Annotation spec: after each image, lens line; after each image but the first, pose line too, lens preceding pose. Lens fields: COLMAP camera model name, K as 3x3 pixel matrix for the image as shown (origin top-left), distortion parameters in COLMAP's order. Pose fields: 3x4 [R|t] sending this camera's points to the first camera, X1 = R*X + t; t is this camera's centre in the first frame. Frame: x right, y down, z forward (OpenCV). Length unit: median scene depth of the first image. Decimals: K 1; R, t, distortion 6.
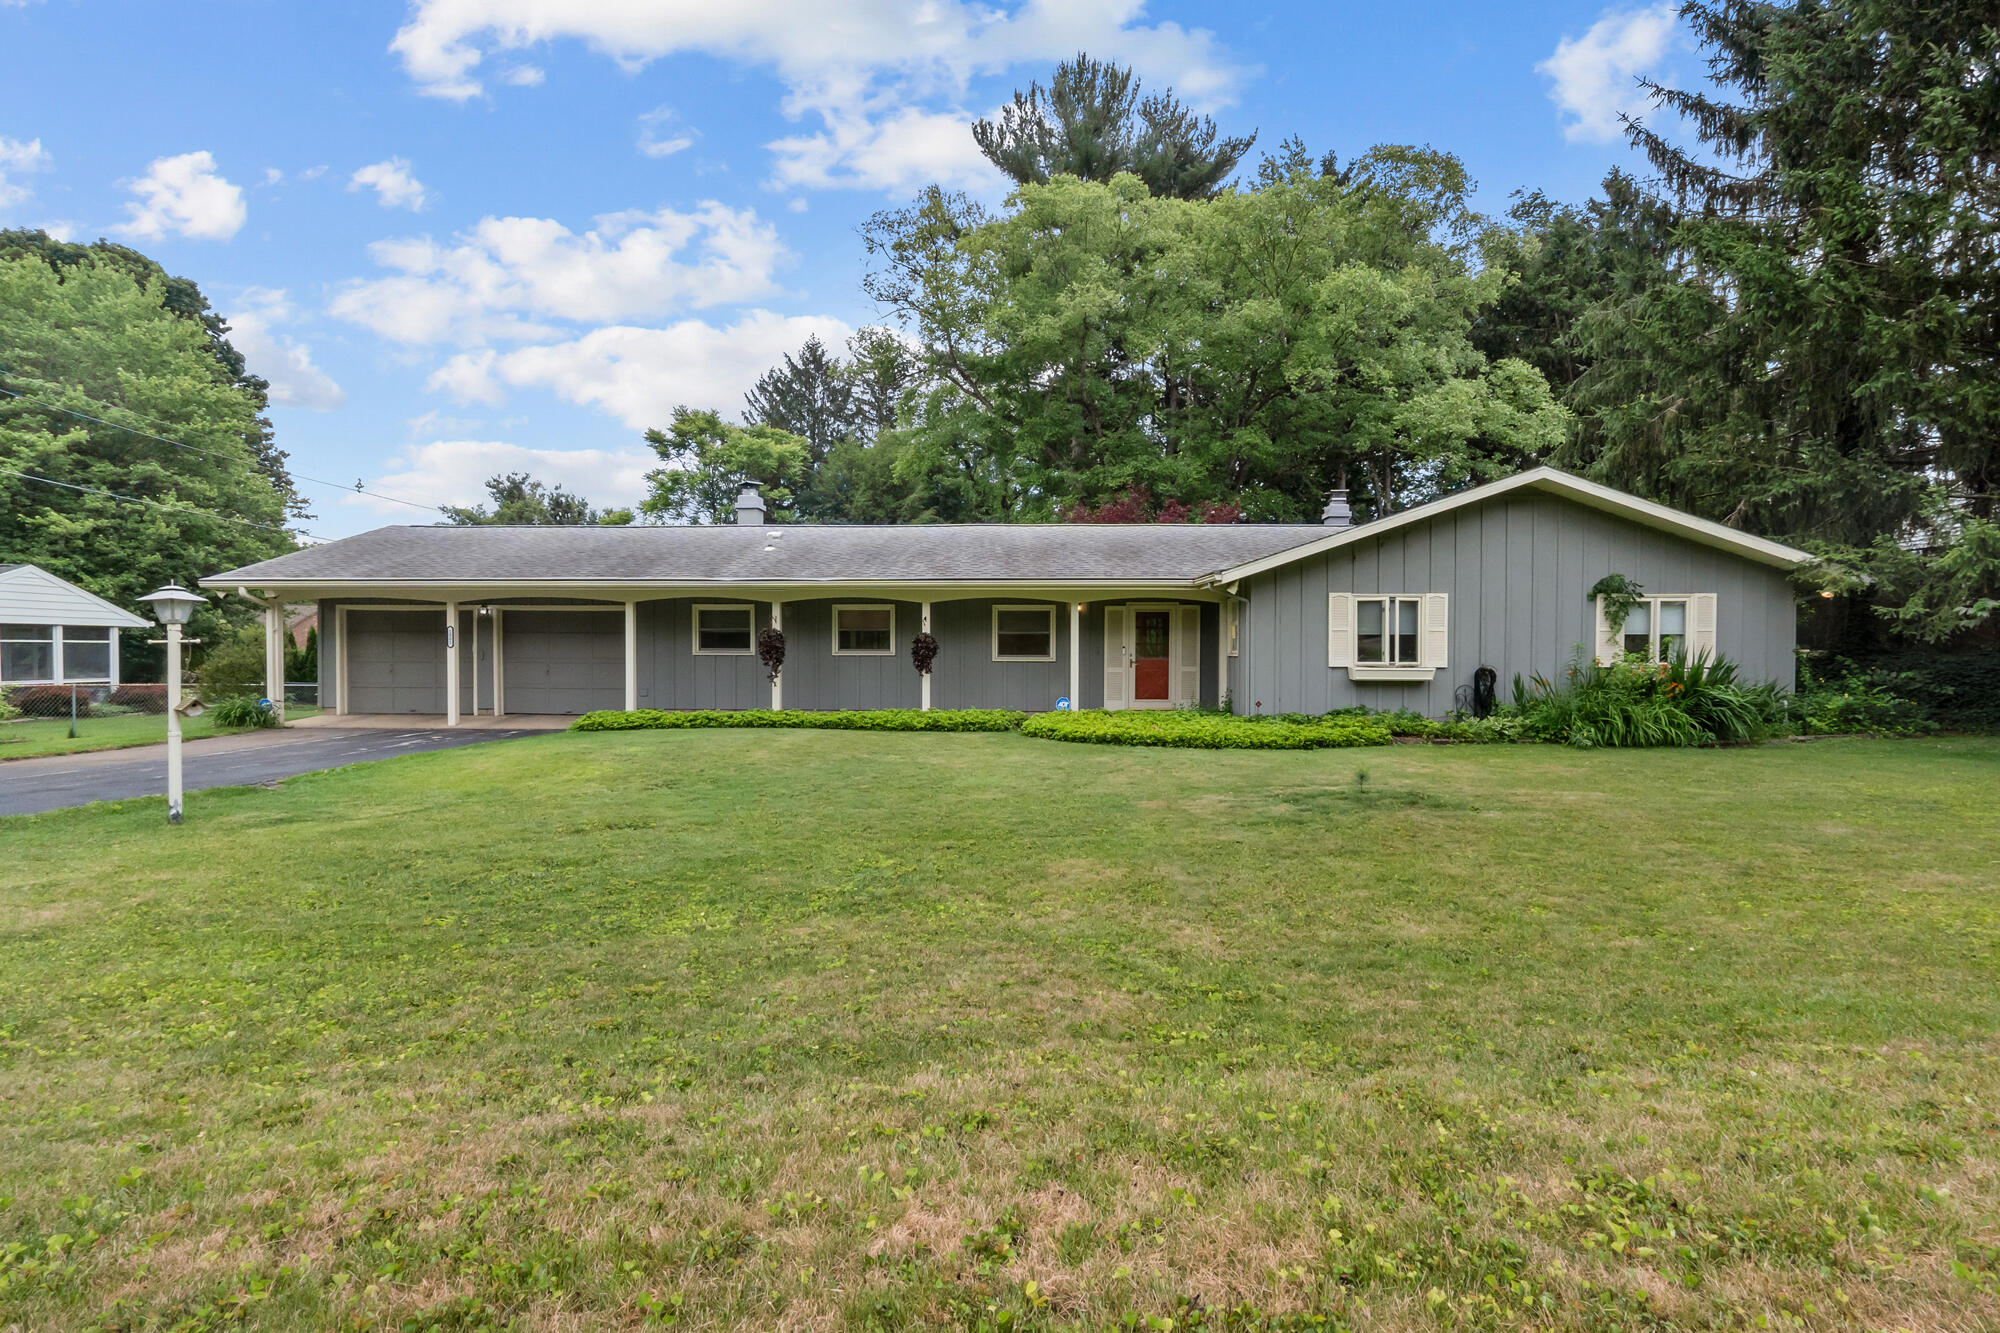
lens RADIAL K [[928.3, 0, 1001.4], [0, 928.3, 664.8], [0, 0, 1]] dist [-0.000167, 0.002505]
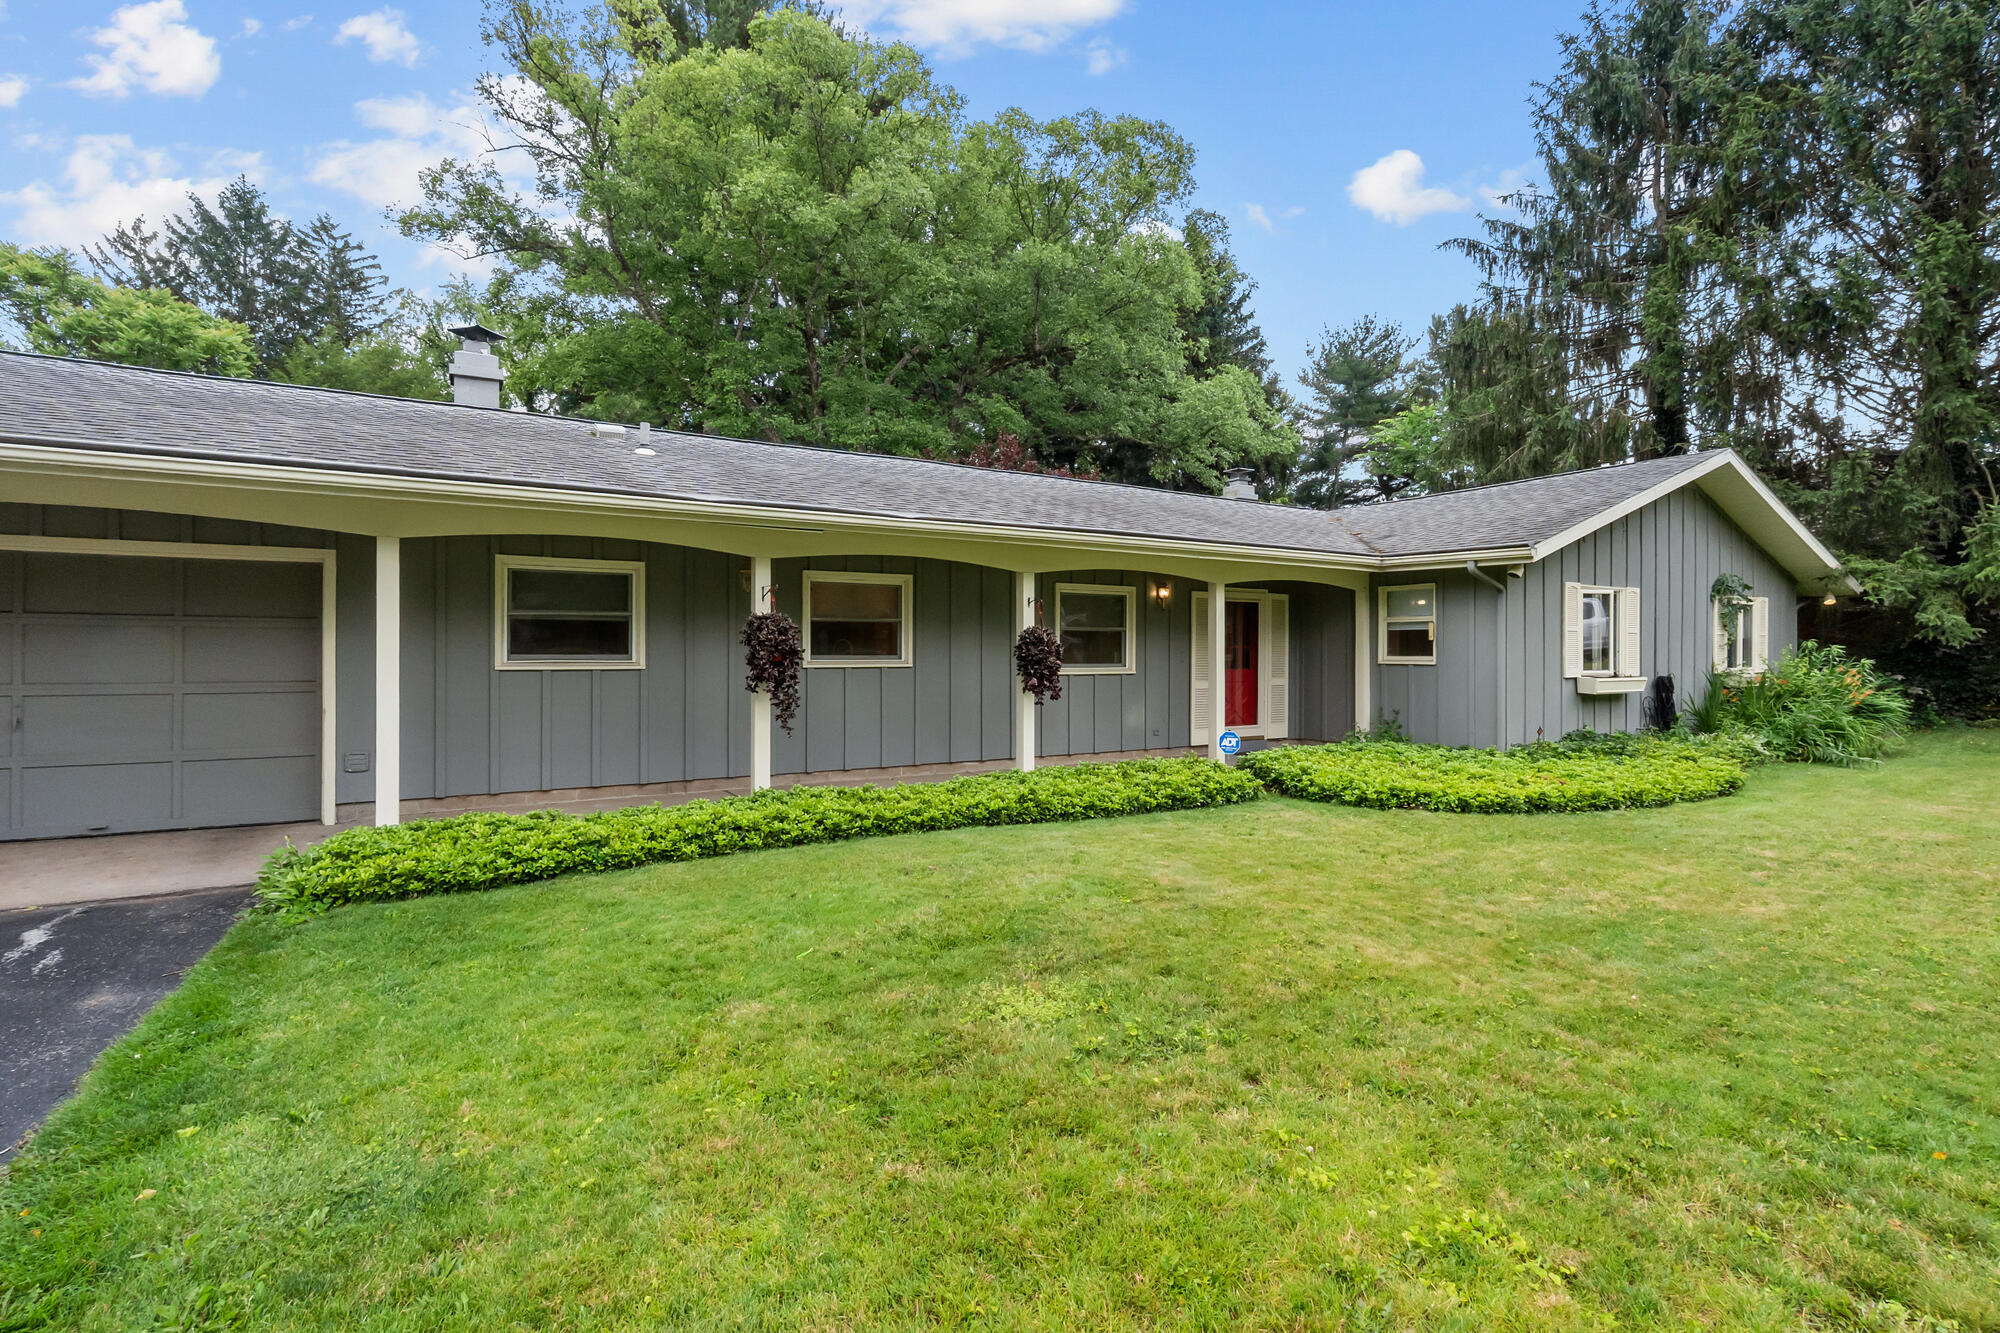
lens RADIAL K [[928.3, 0, 997.6], [0, 928.3, 657.9], [0, 0, 1]] dist [-0.000167, 0.002505]
pose [[0.836377, -0.004373, 0.548137, -0.383172], [0.010906, 0.999903, -0.008665, -0.010290], [-0.548046, 0.013225, 0.836344, 0.516095]]
